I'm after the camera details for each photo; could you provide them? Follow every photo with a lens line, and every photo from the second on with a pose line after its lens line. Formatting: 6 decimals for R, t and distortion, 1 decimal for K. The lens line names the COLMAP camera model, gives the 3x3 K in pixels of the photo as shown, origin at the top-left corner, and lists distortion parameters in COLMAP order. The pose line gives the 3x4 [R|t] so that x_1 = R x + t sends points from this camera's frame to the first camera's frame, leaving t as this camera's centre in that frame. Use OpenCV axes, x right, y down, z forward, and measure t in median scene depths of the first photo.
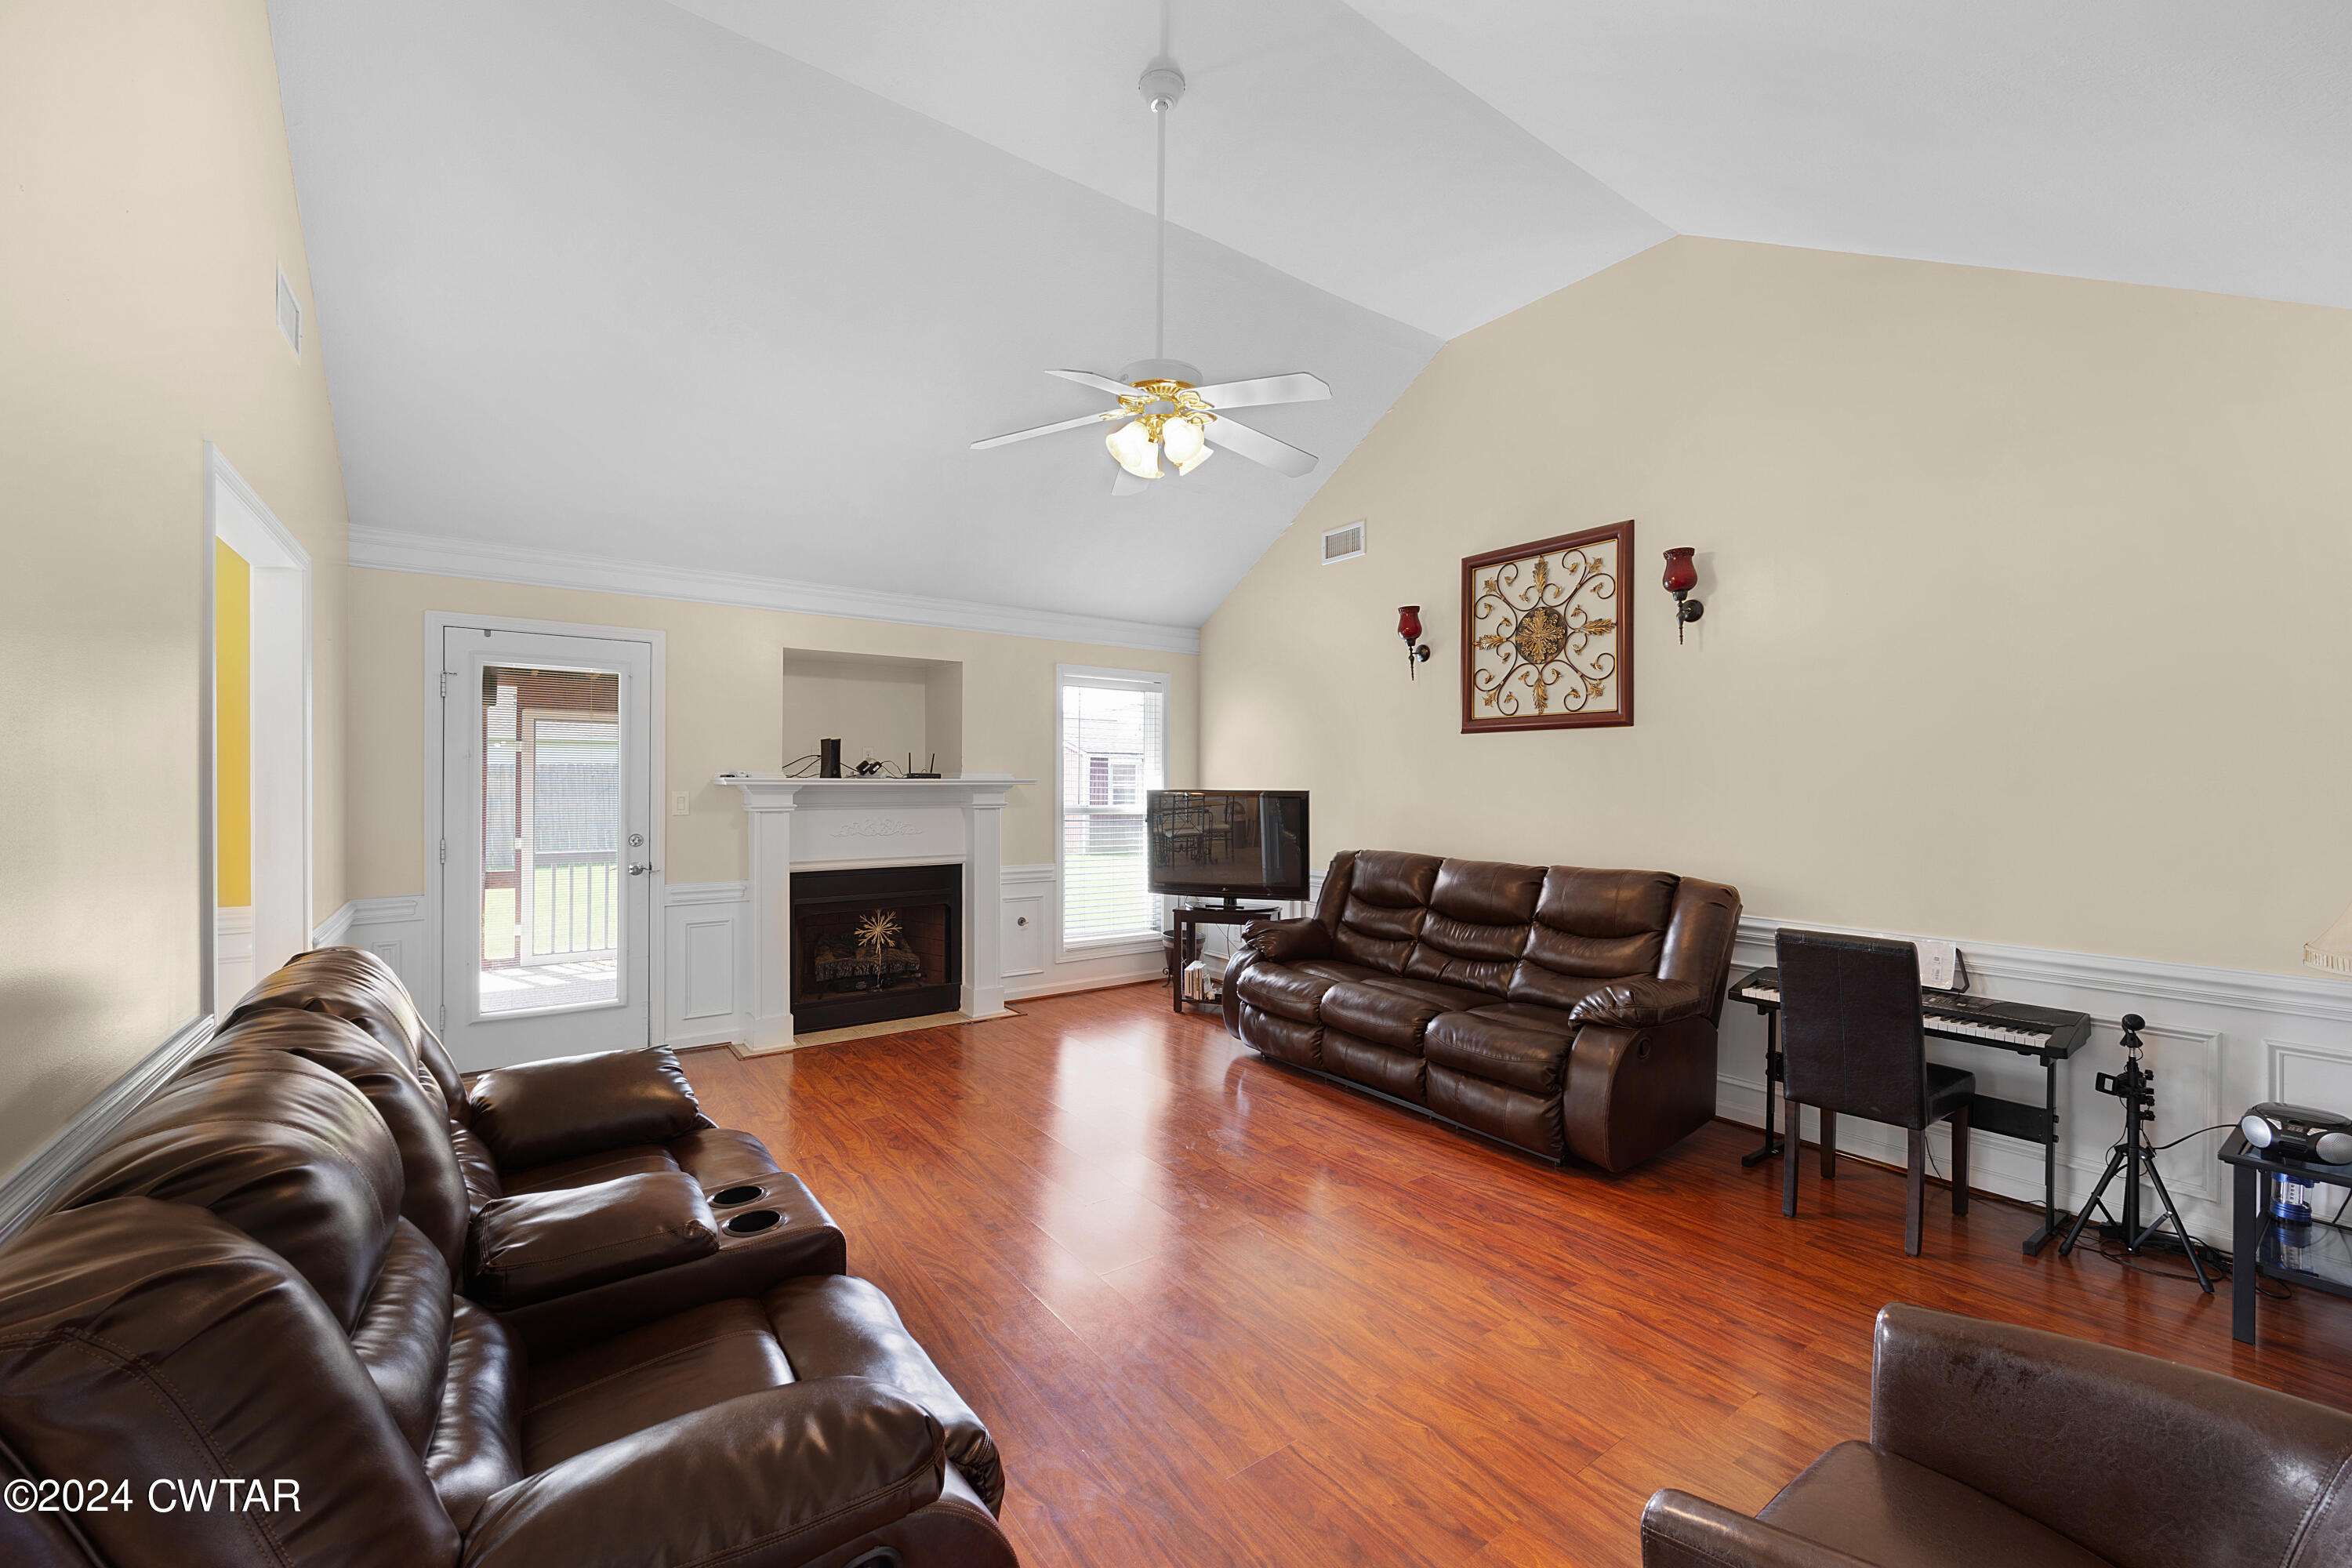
lens RADIAL K [[950.1, 0, 1179.1], [0, 950.1, 781.4], [0, 0, 1]] dist [-0.001371, -0.000883]
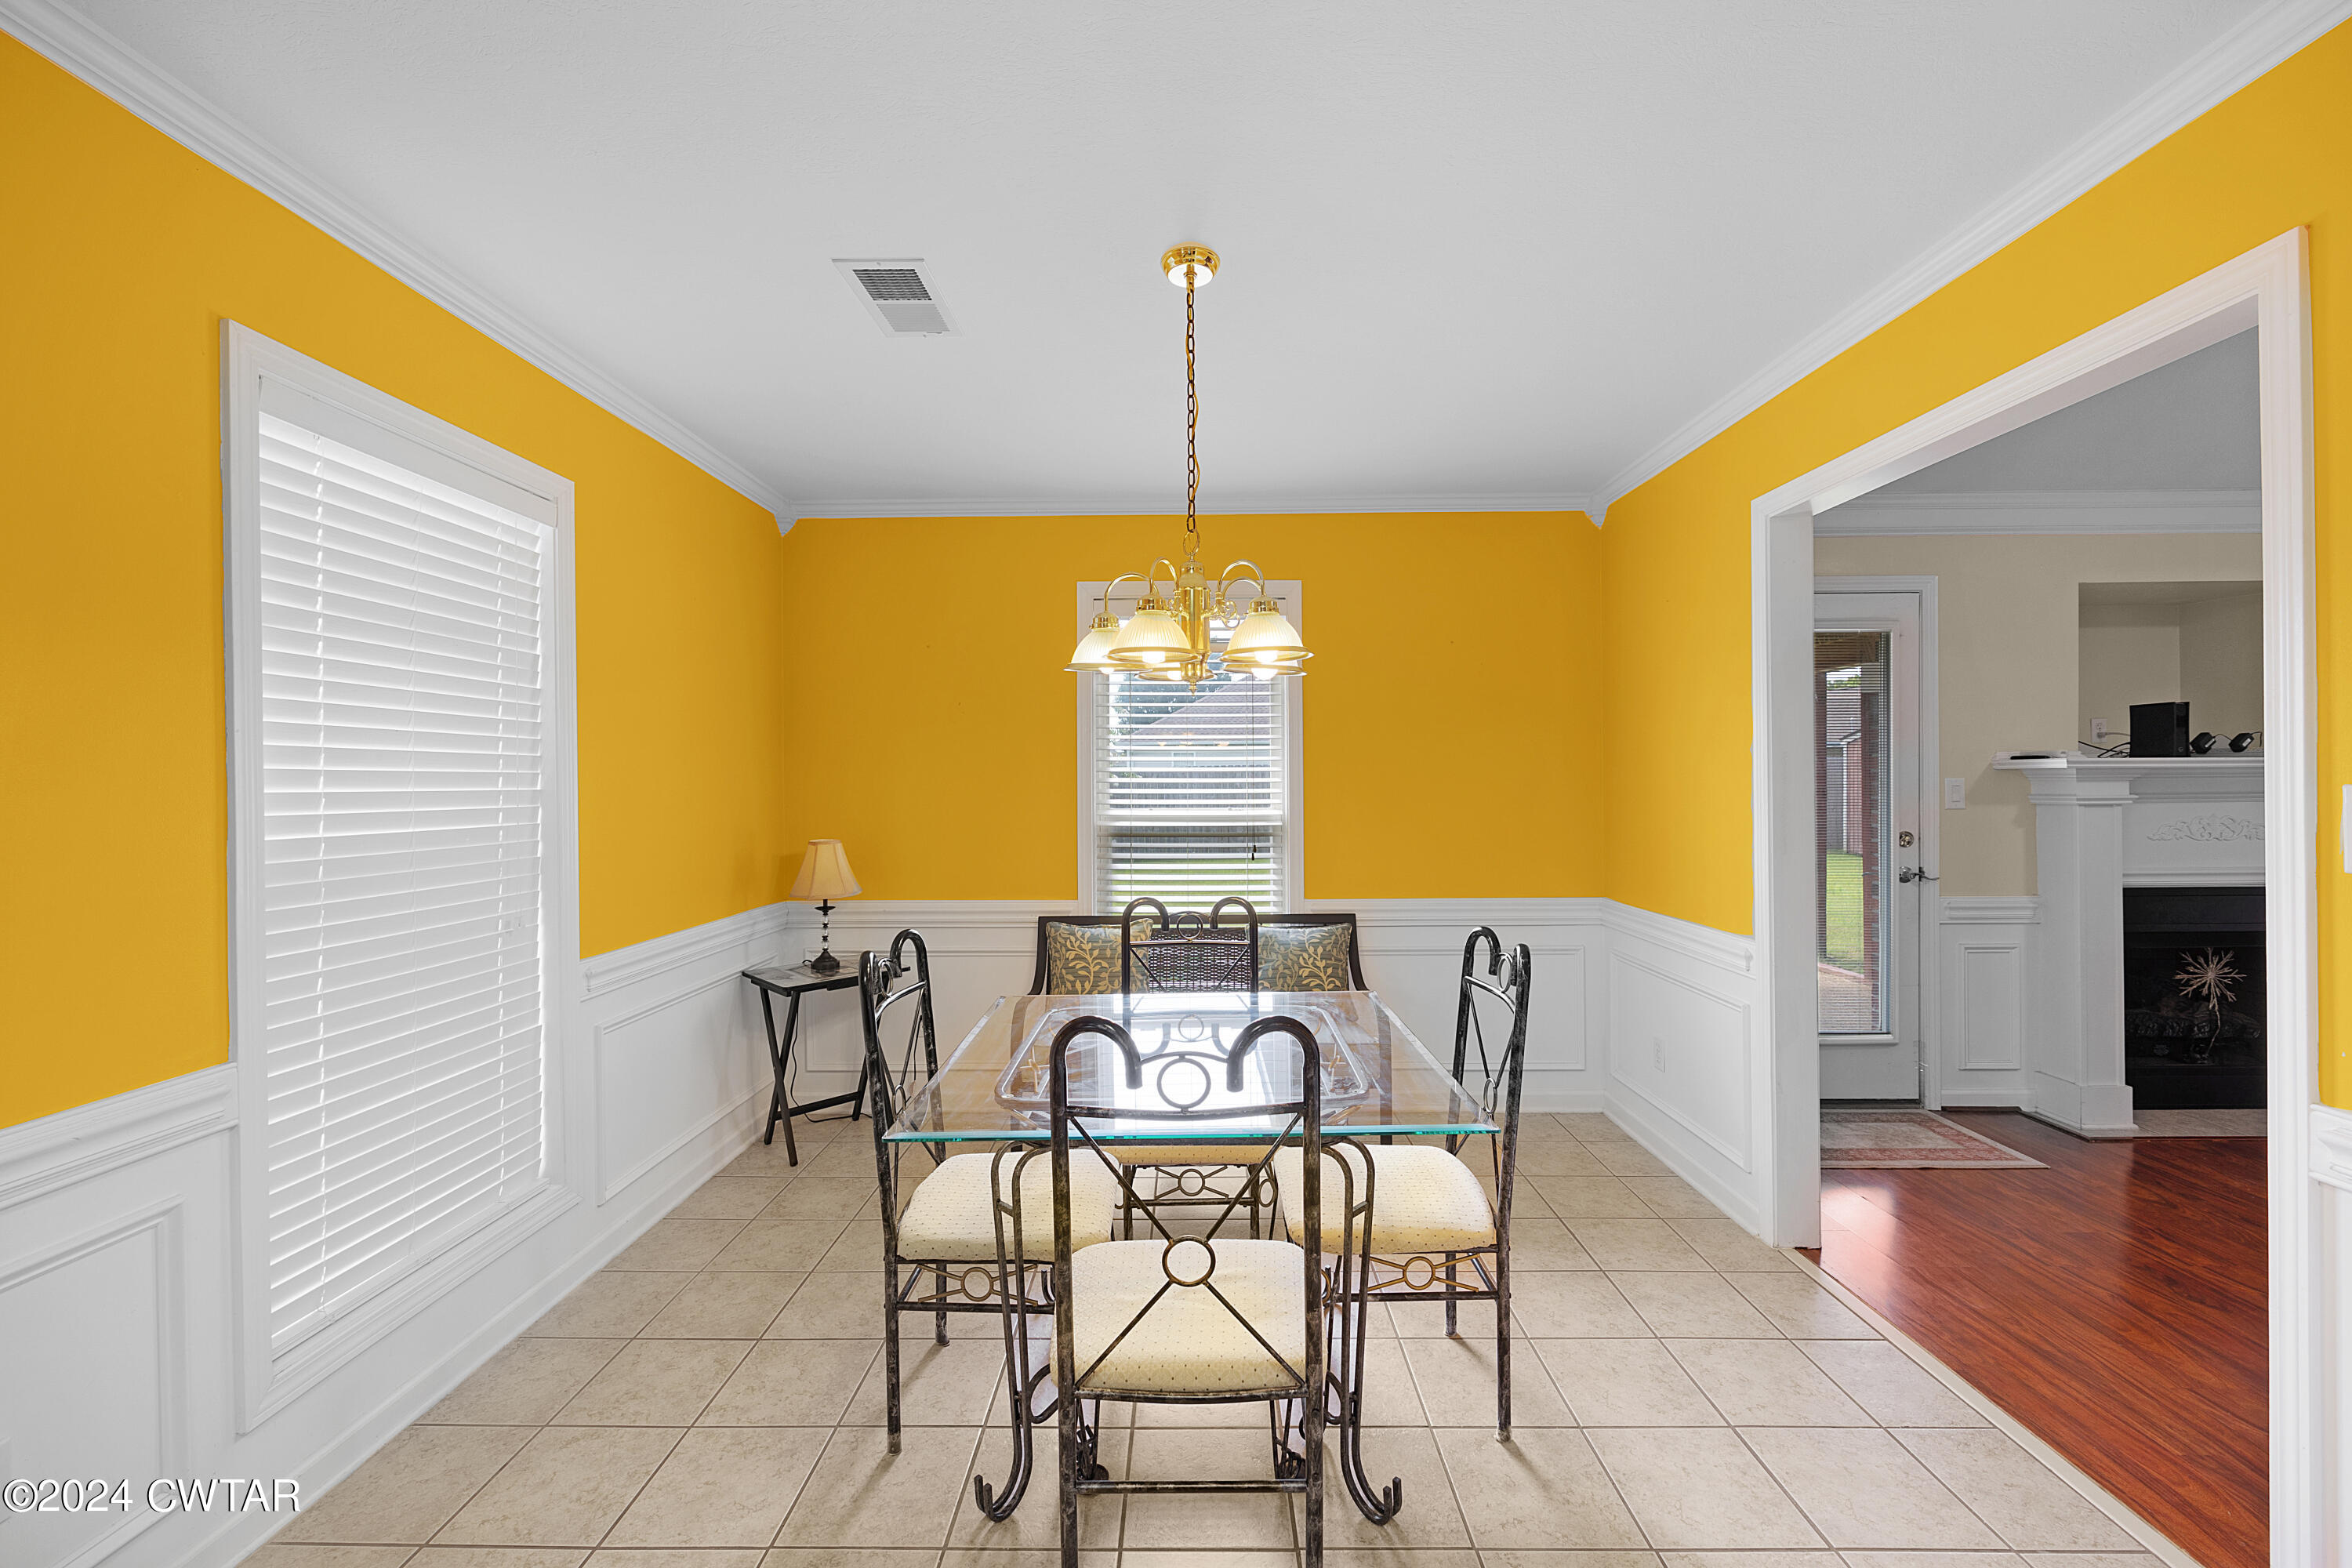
lens RADIAL K [[950.1, 0, 1179.2], [0, 950.1, 789.8], [0, 0, 1]] dist [-0.001371, -0.000883]
pose [[0.800009, -0.004556, -0.599970, -0.593258], [0.006302, 0.999980, 0.000810, 0.016496], [0.599954, -0.004429, 0.800022, -0.014759]]
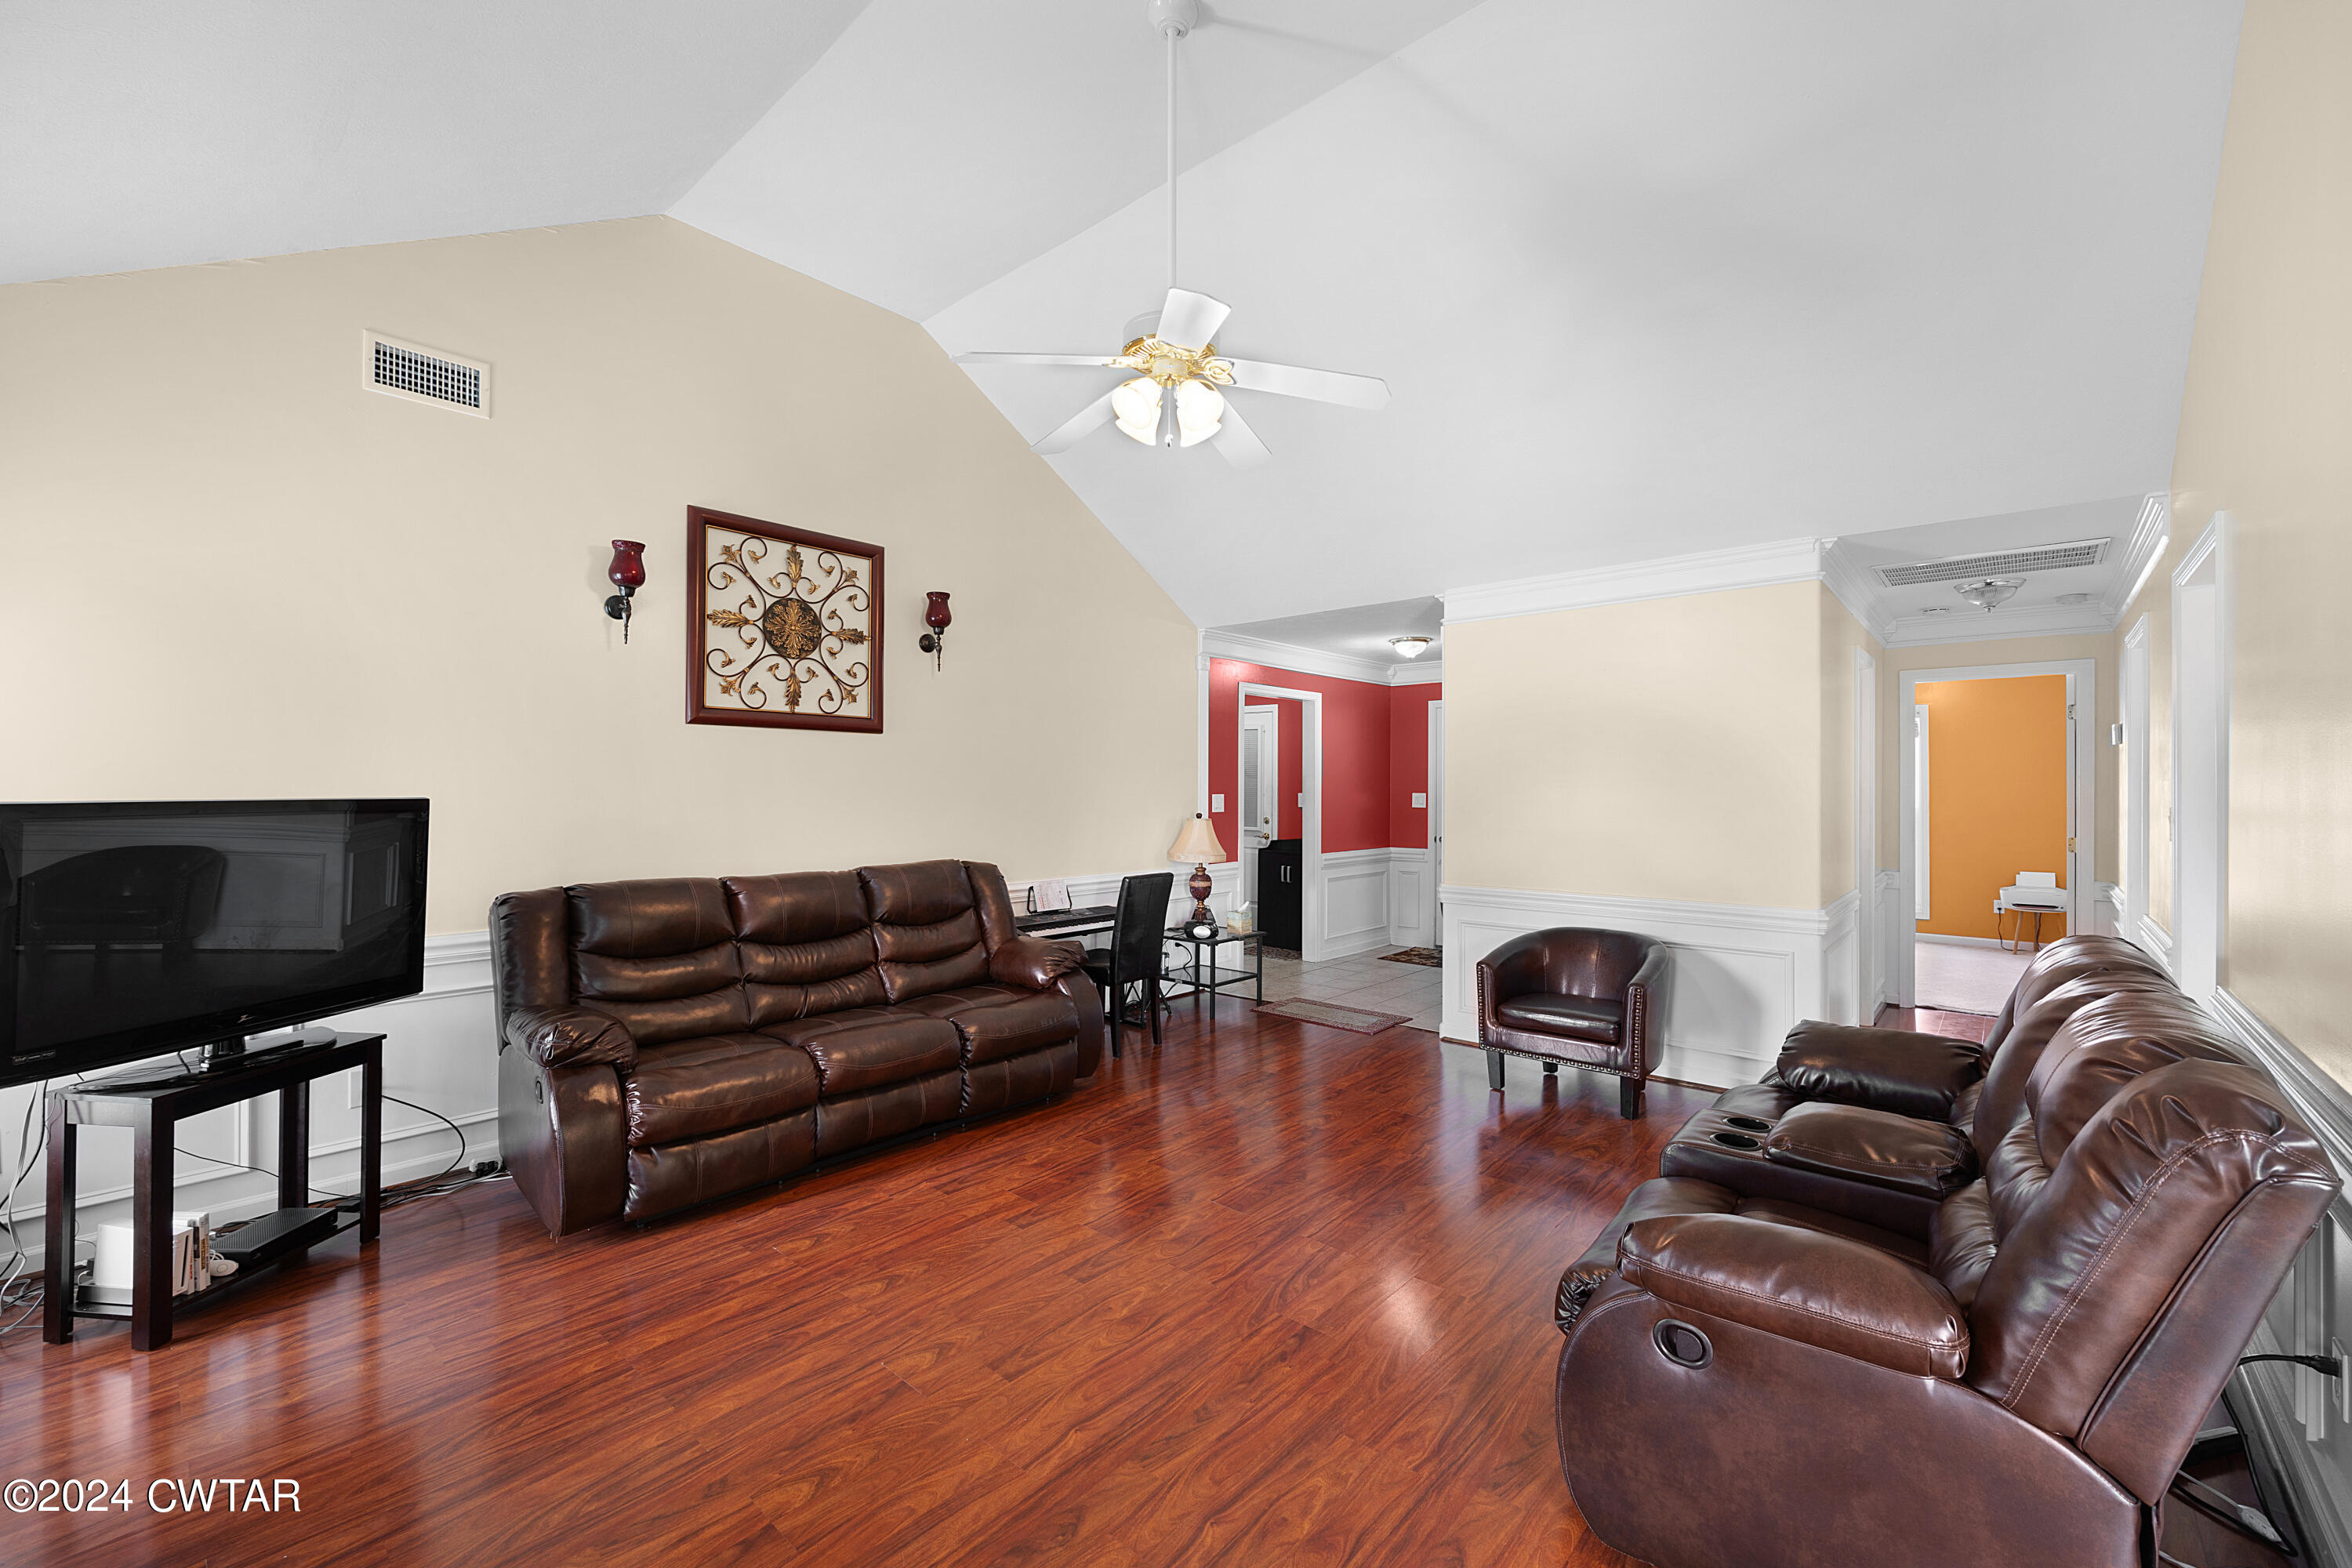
lens RADIAL K [[950.1, 0, 1196.7], [0, 950.1, 779.9], [0, 0, 1]] dist [-0.001371, -0.000883]
pose [[-0.237007, -0.001347, 0.971507, -0.615322], [-0.007058, 0.999975, -0.000335, -0.005933], [-0.971482, -0.006937, -0.237010, 0.815061]]
